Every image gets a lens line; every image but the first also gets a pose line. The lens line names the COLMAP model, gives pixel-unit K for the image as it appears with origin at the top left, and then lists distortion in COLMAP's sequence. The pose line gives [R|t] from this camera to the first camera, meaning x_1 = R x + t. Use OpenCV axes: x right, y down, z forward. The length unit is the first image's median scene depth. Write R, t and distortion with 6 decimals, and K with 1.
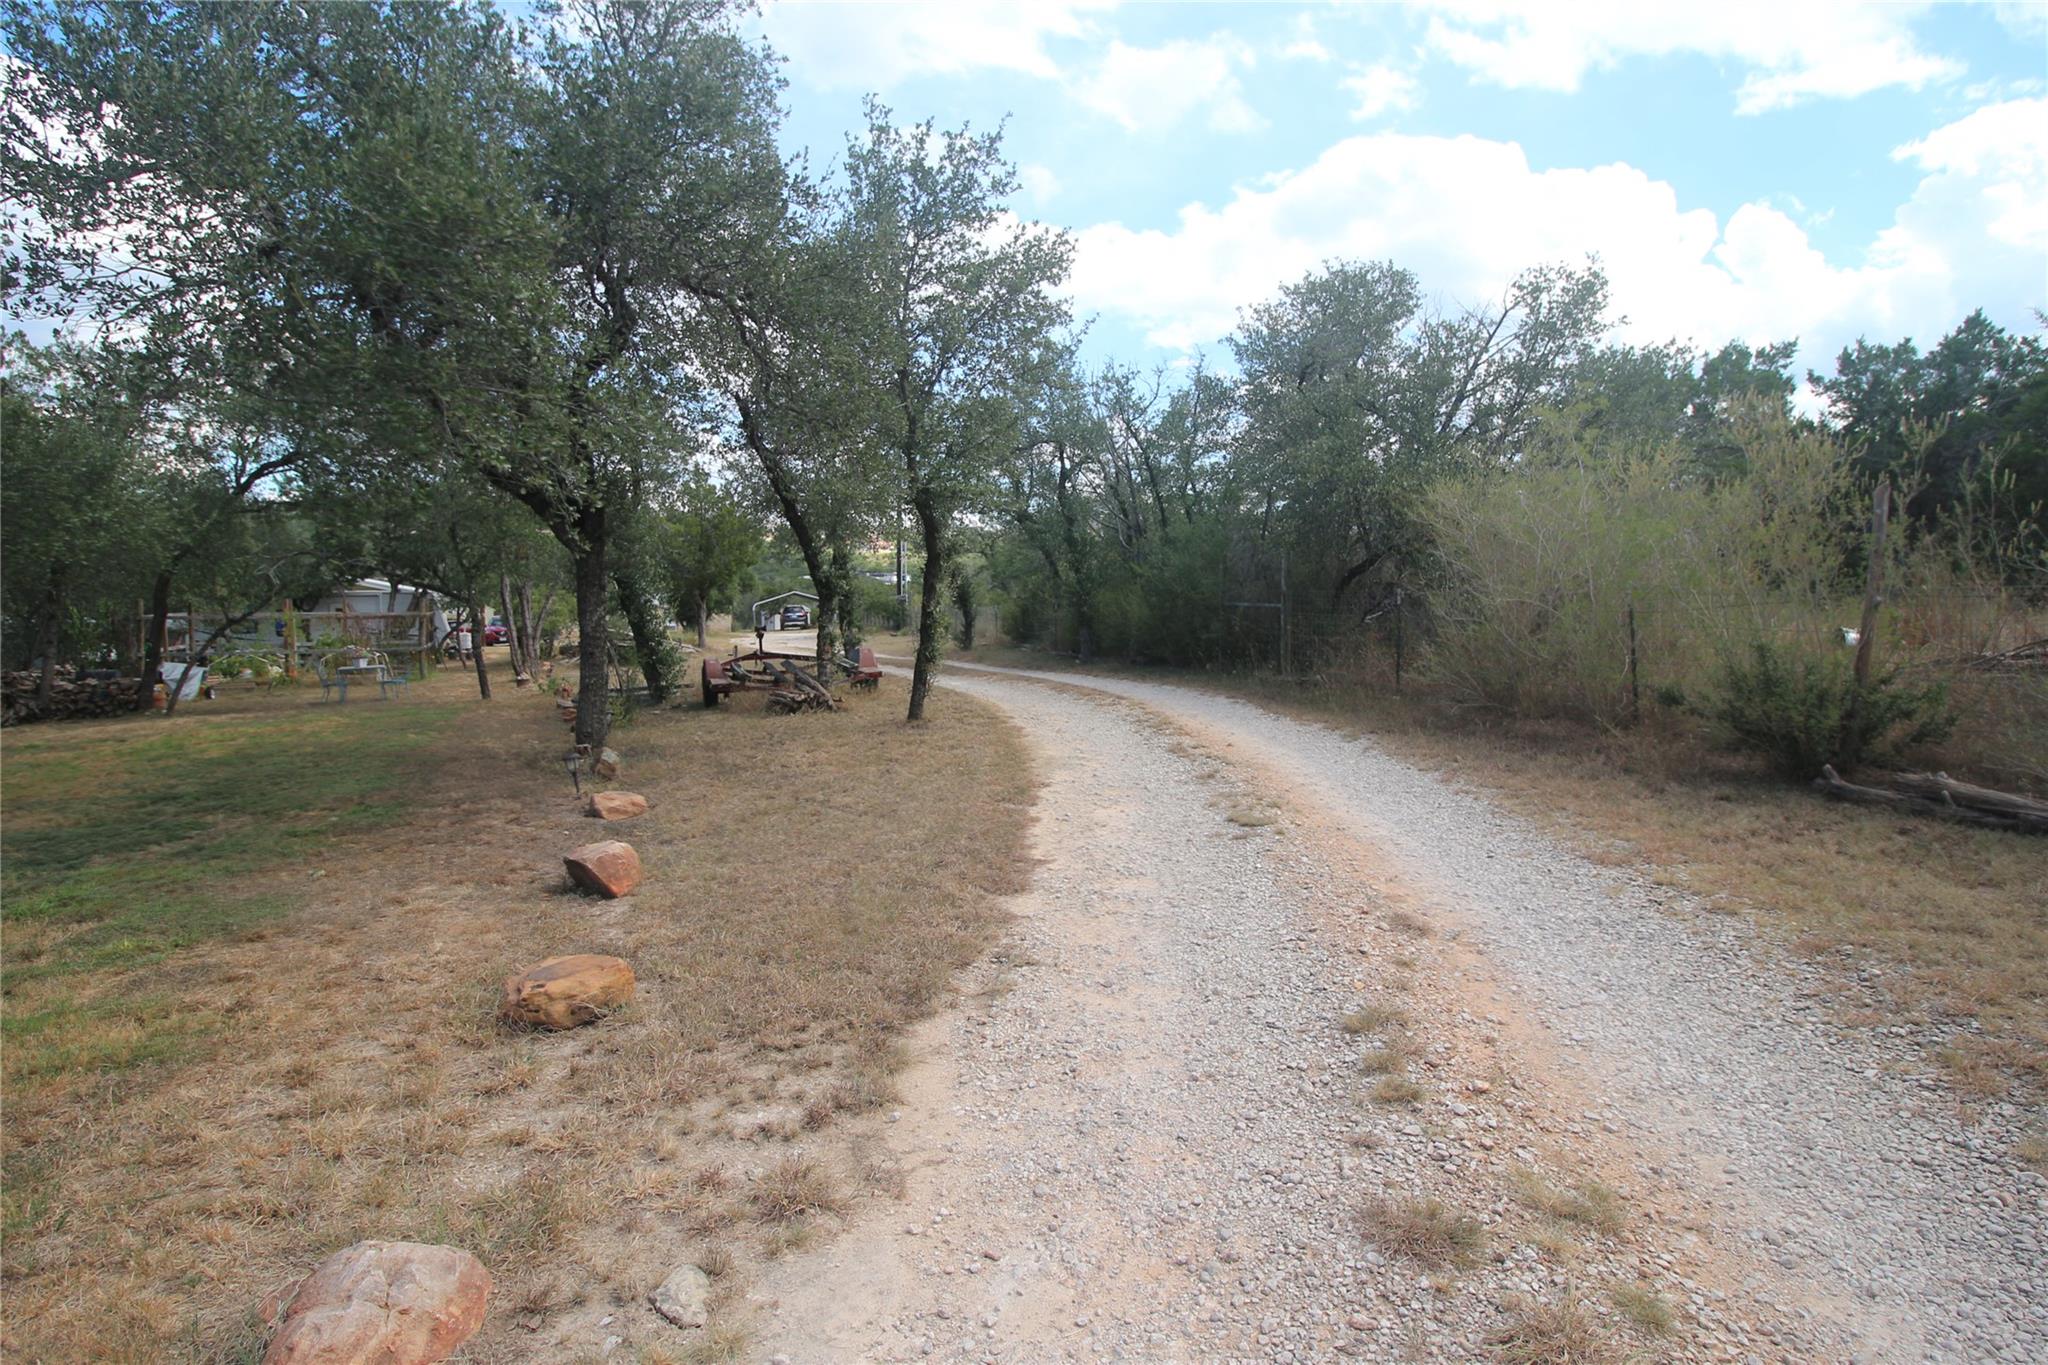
lens RADIAL K [[1060.5, 0, 1038.5], [0, 1060.5, 656.7], [0, 0, 1]] dist [0.000010, -0.000291]
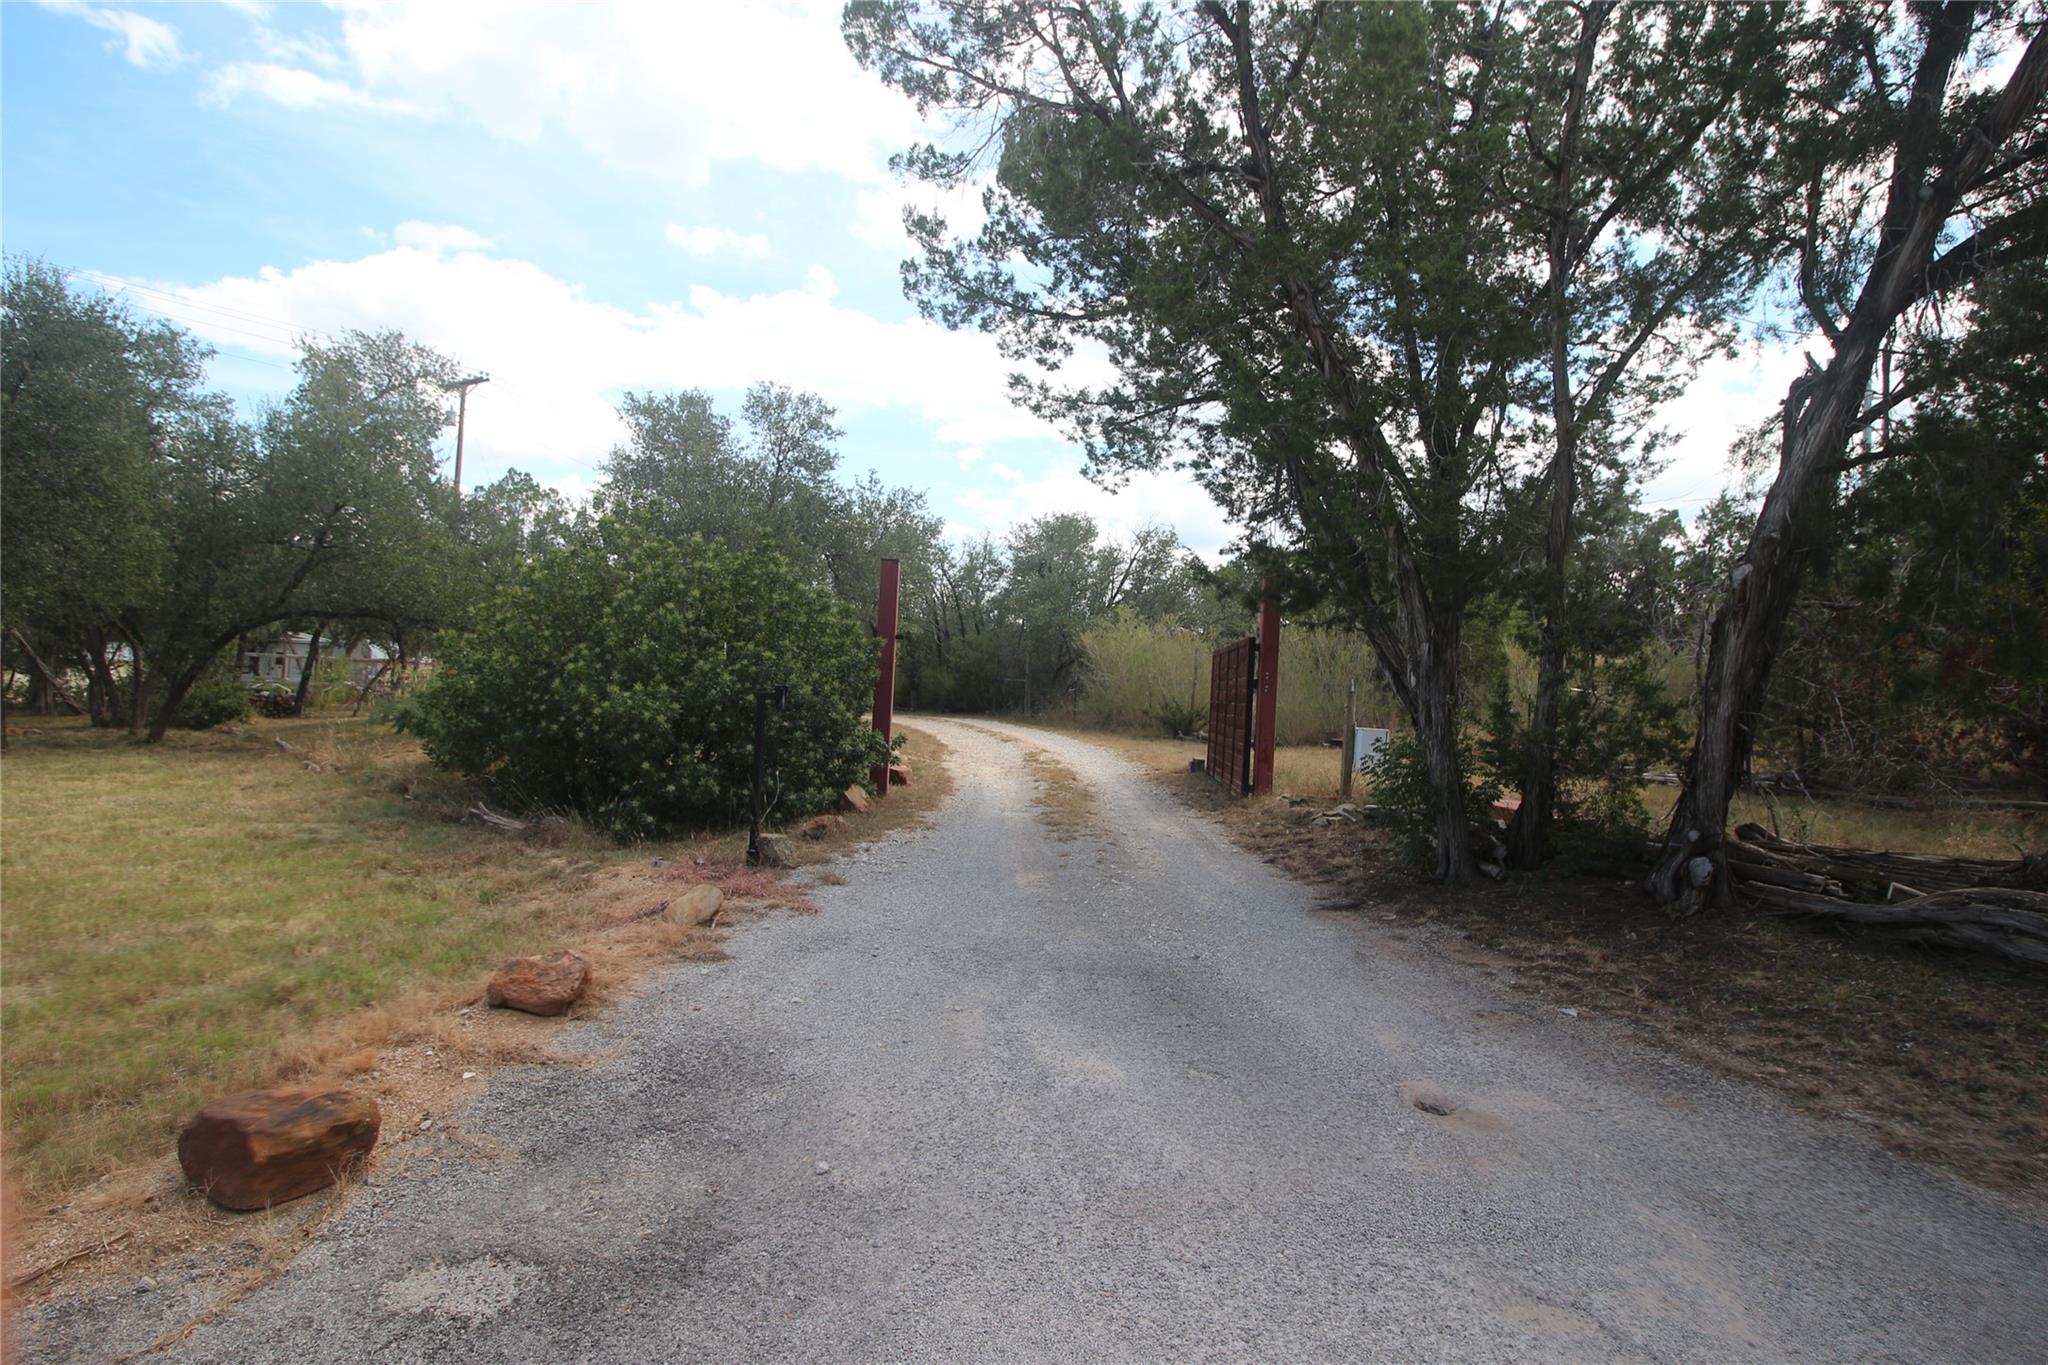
lens RADIAL K [[1060.5, 0, 1038.5], [0, 1060.5, 656.7], [0, 0, 1]] dist [0.000010, -0.000291]
pose [[0.974763, 0.051182, 0.217295, -0.175735], [-0.033255, 0.995794, -0.085375, 0.071936], [-0.220751, 0.075994, 0.972365, -0.902094]]
